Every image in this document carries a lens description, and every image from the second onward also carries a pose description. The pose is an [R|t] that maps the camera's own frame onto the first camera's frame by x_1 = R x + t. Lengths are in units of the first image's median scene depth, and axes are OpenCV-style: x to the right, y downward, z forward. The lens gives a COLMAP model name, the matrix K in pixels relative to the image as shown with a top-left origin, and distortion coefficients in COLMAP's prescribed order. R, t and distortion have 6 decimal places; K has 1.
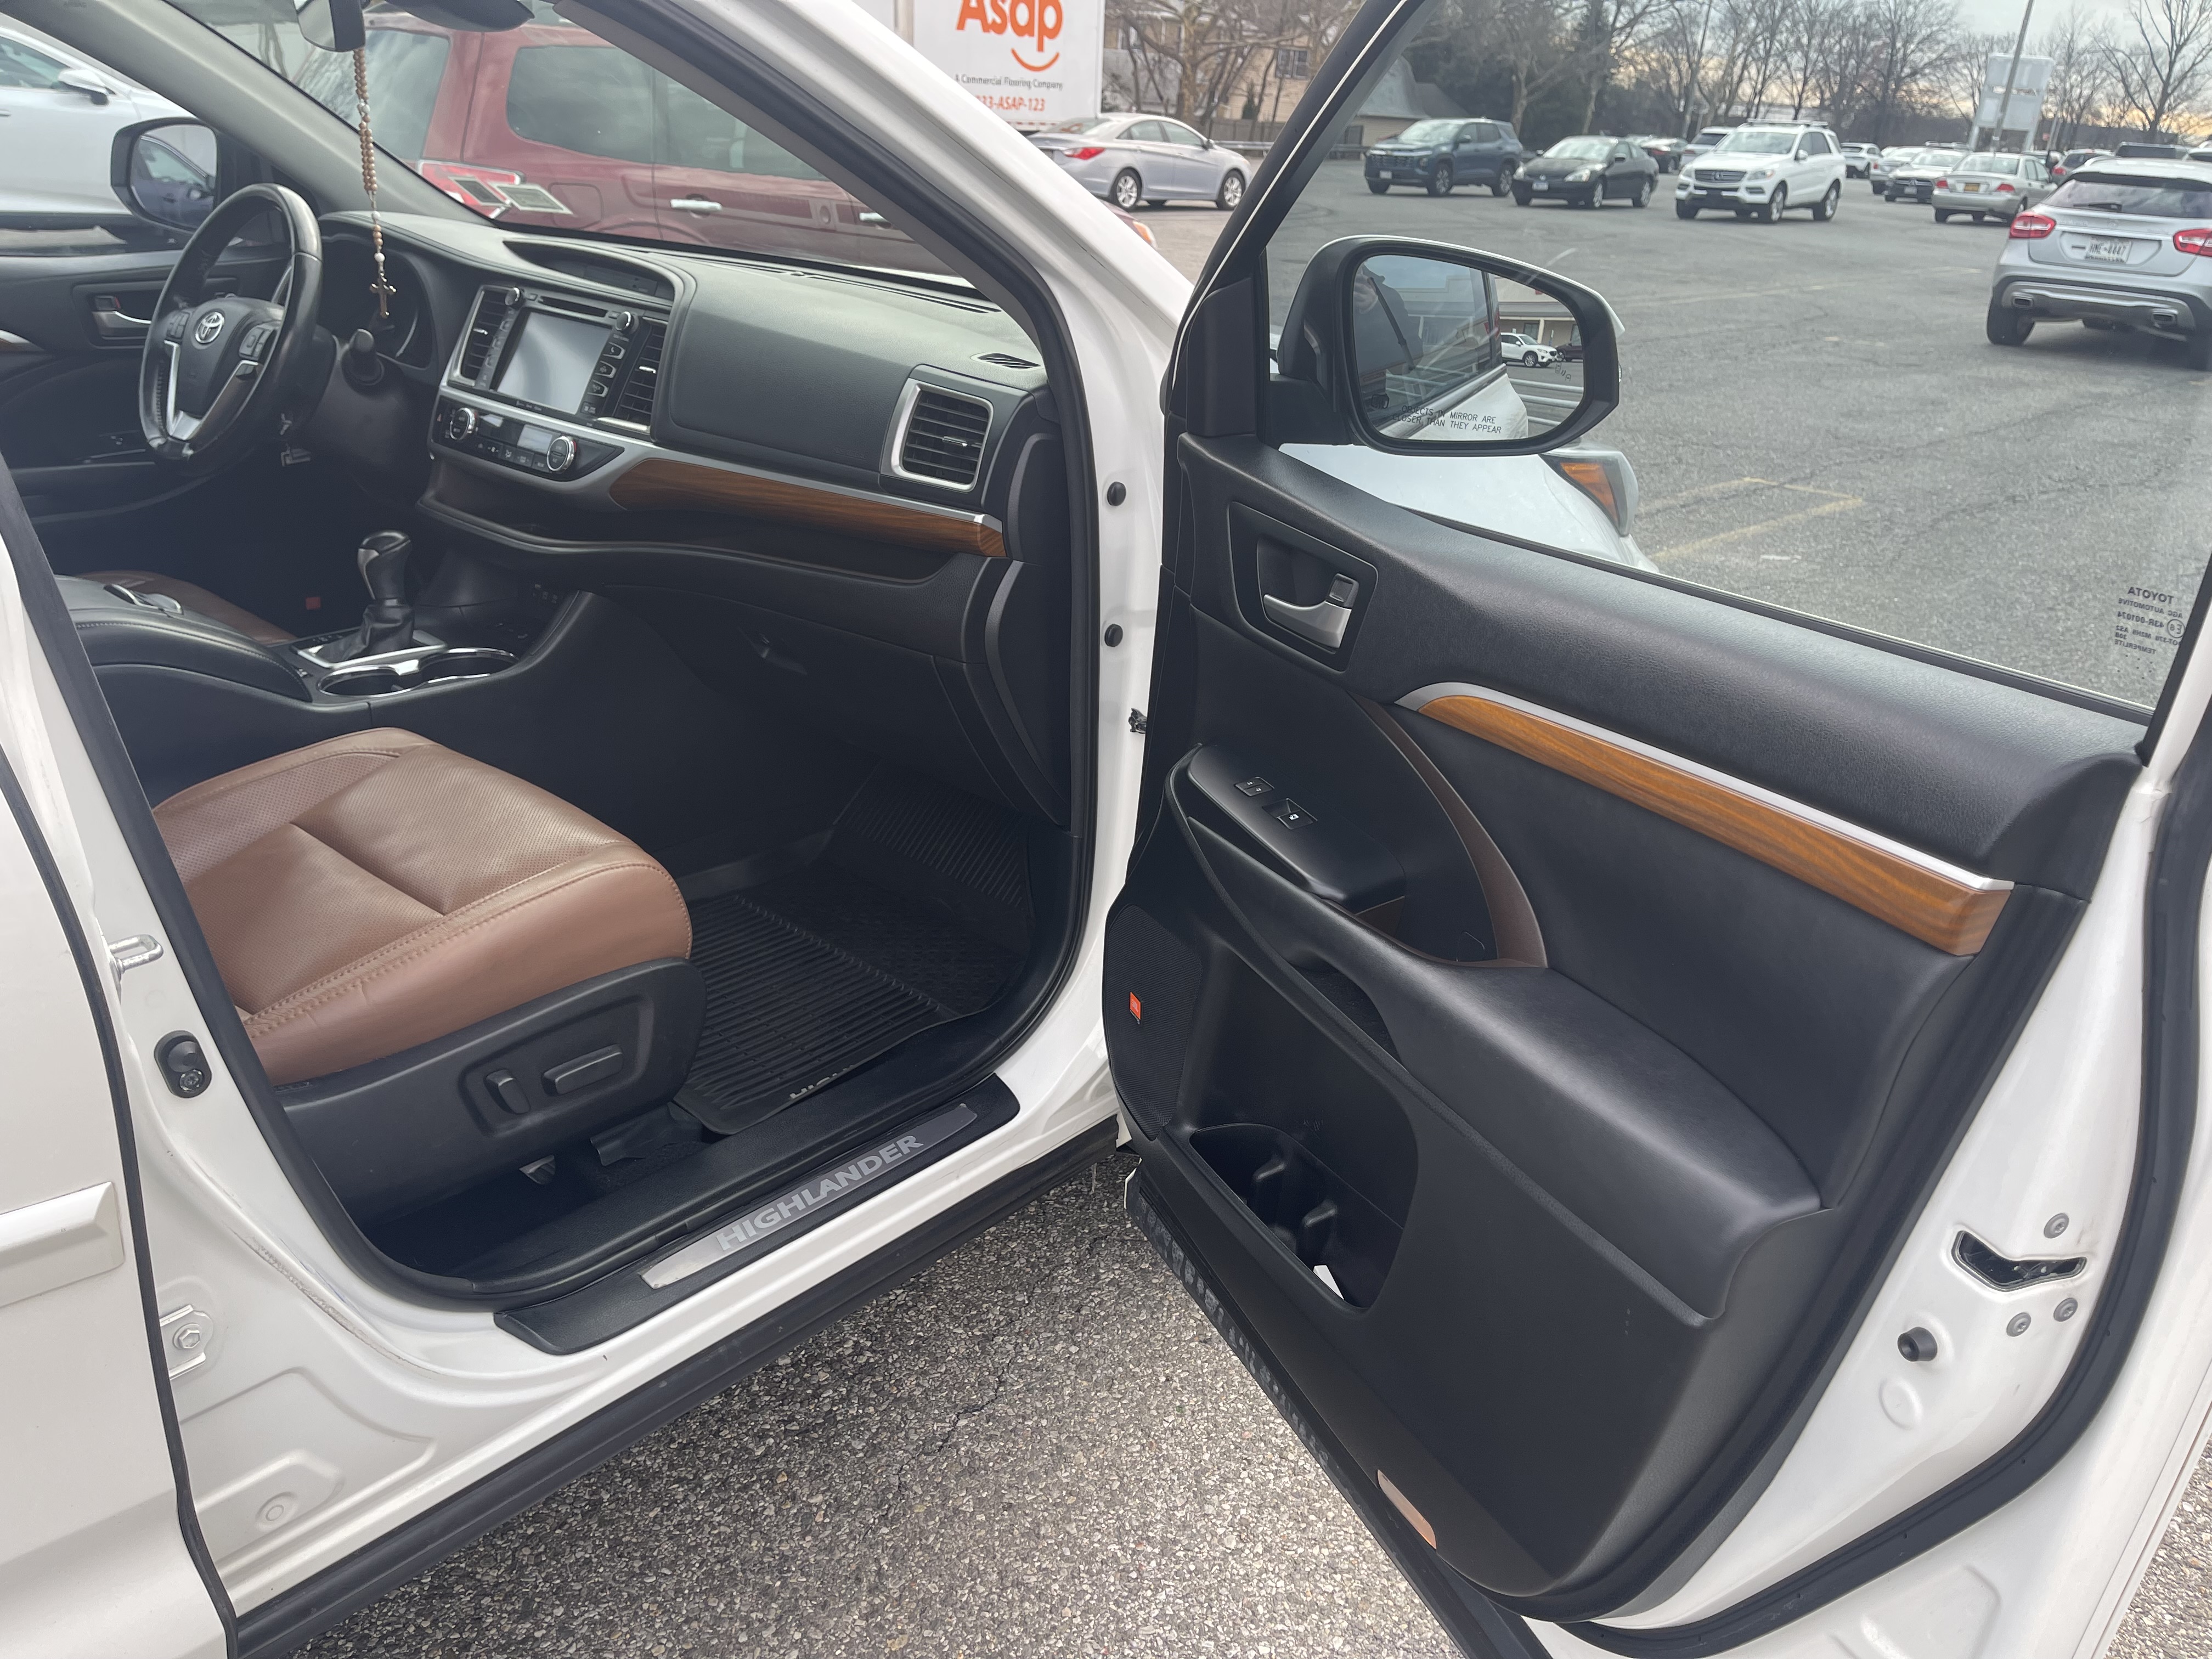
lens RADIAL K [[1663.1, 0, 1108.4], [0, 1663.1, 825.3], [0, 0, 1]] dist [0.069700, -0.074729]
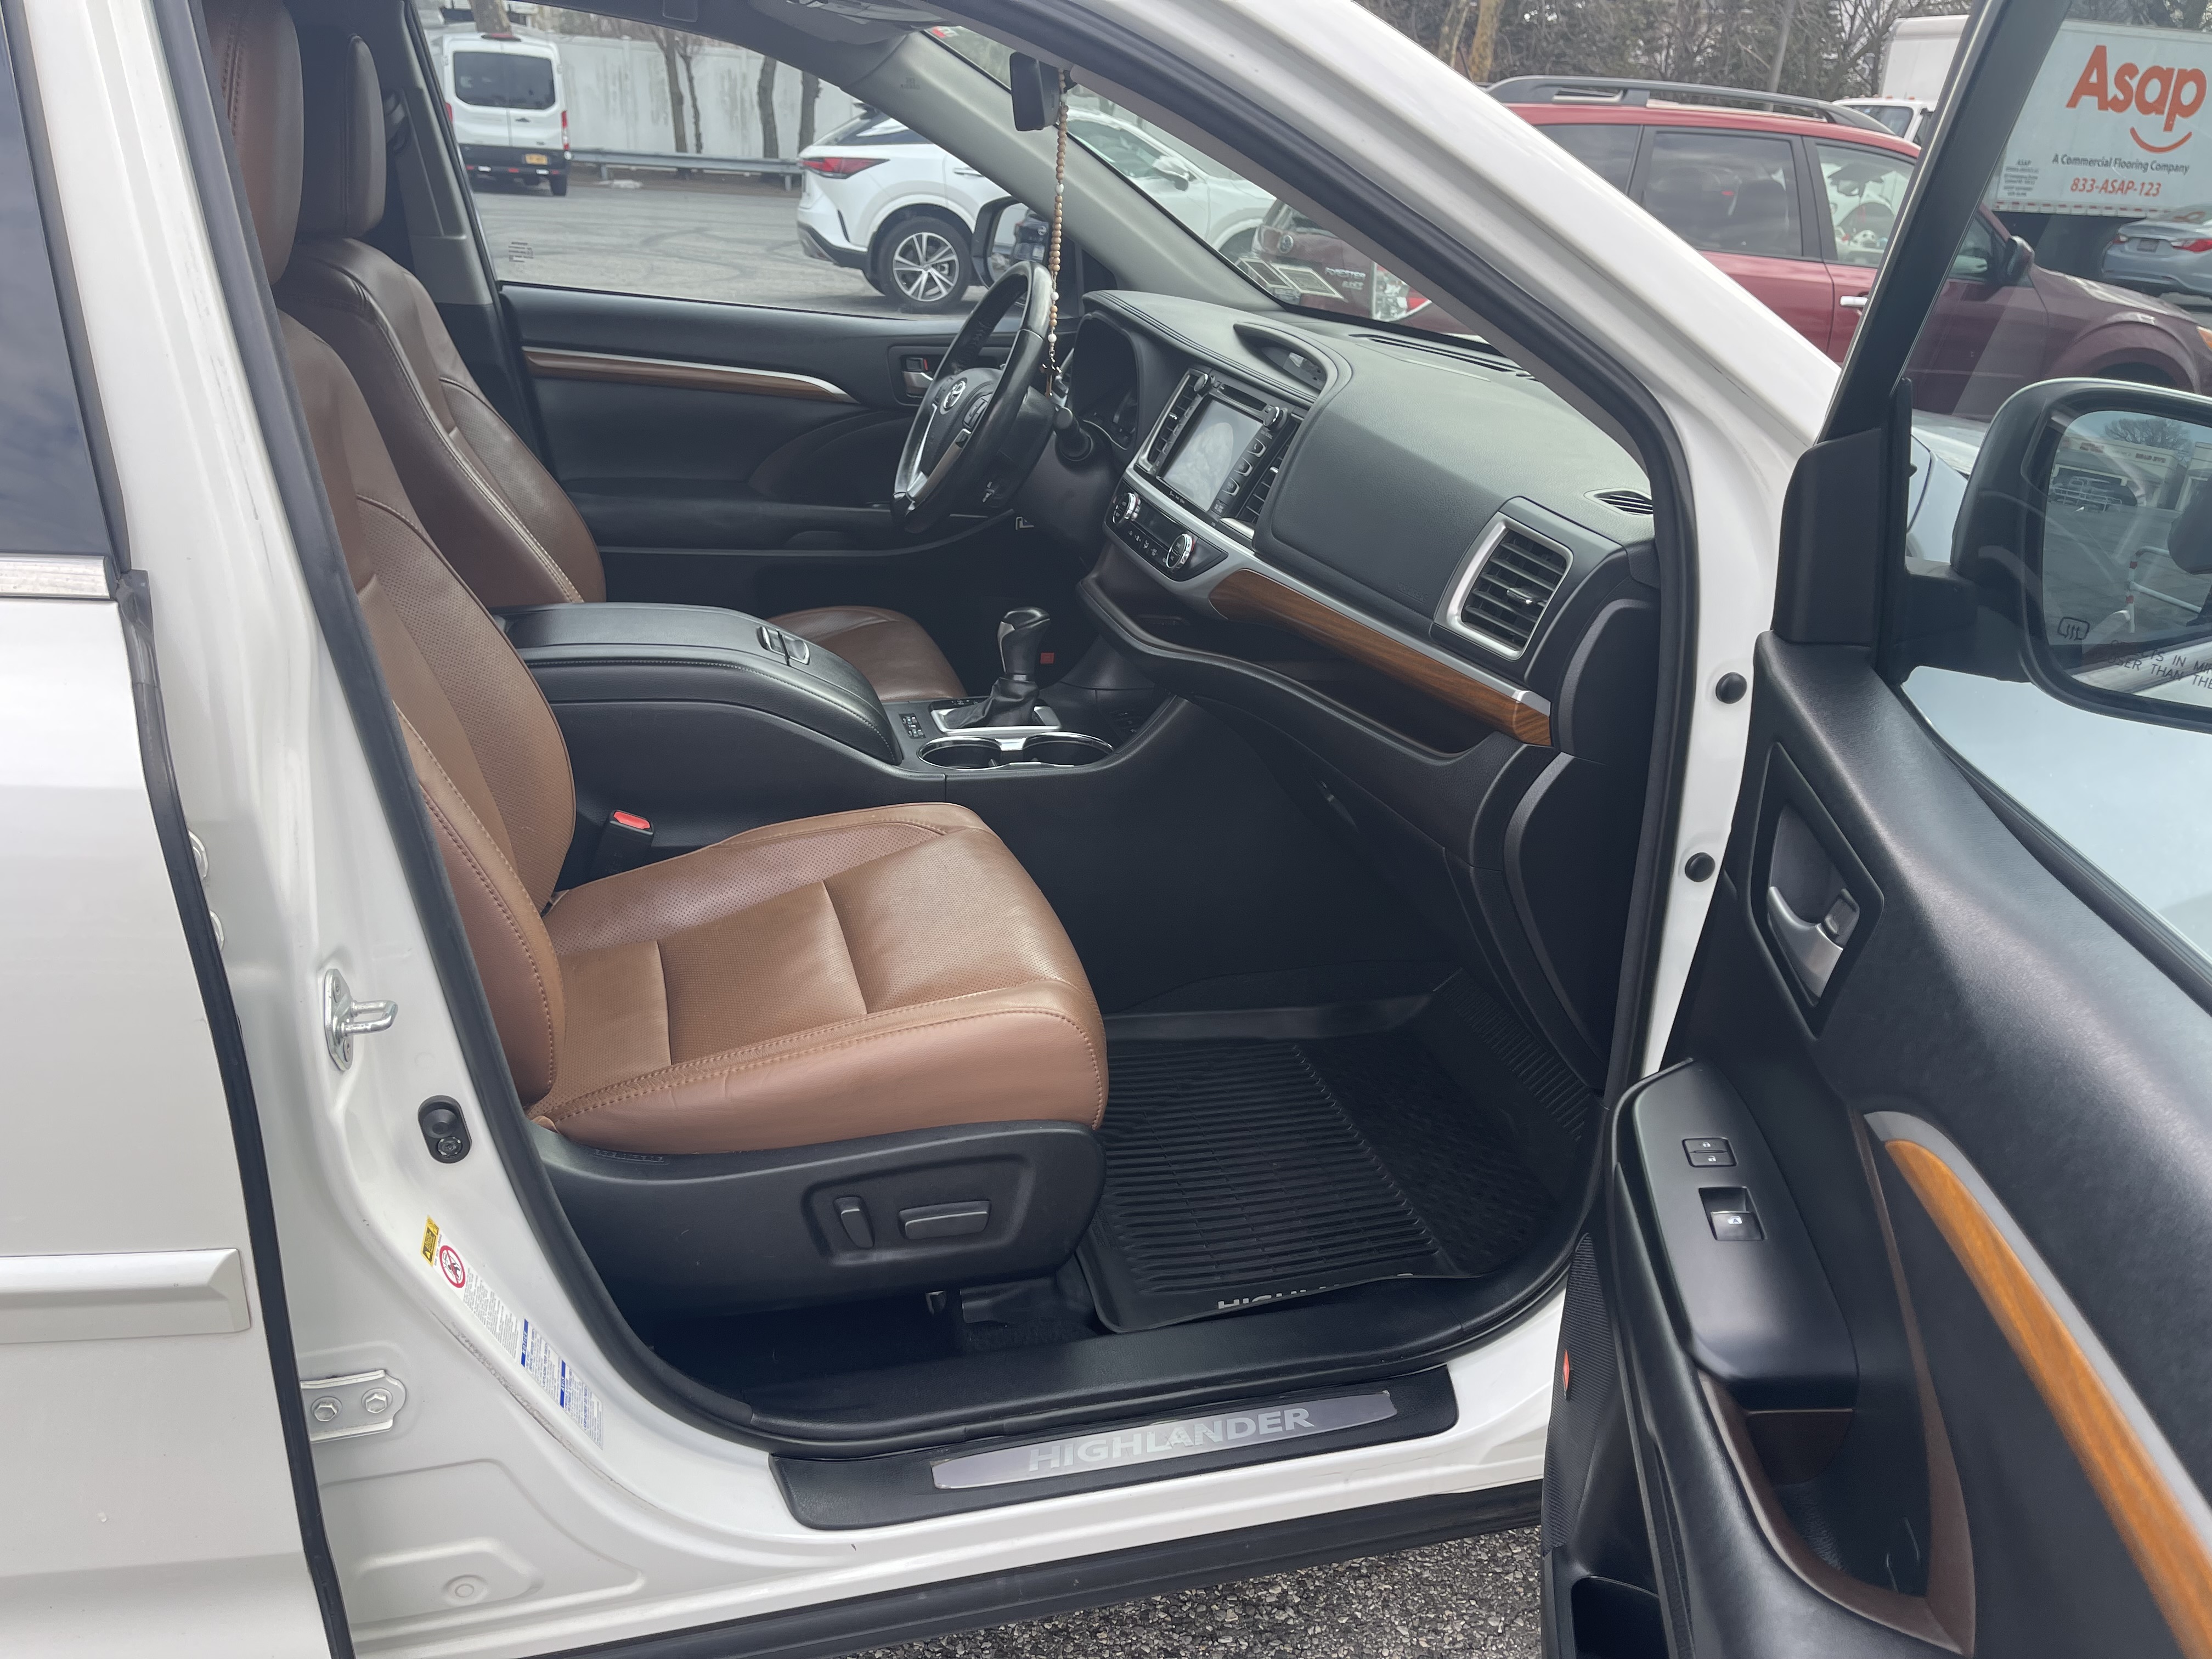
lens RADIAL K [[1663.1, 0, 1105.9], [0, 1663.1, 849.5], [0, 0, 1]] dist [0.069700, -0.074729]
pose [[0.842994, 0.204824, -0.497402, 0.149341], [-0.220012, 0.975076, 0.028650, -0.083294], [0.490873, 0.085283, 0.867047, 0.202158]]
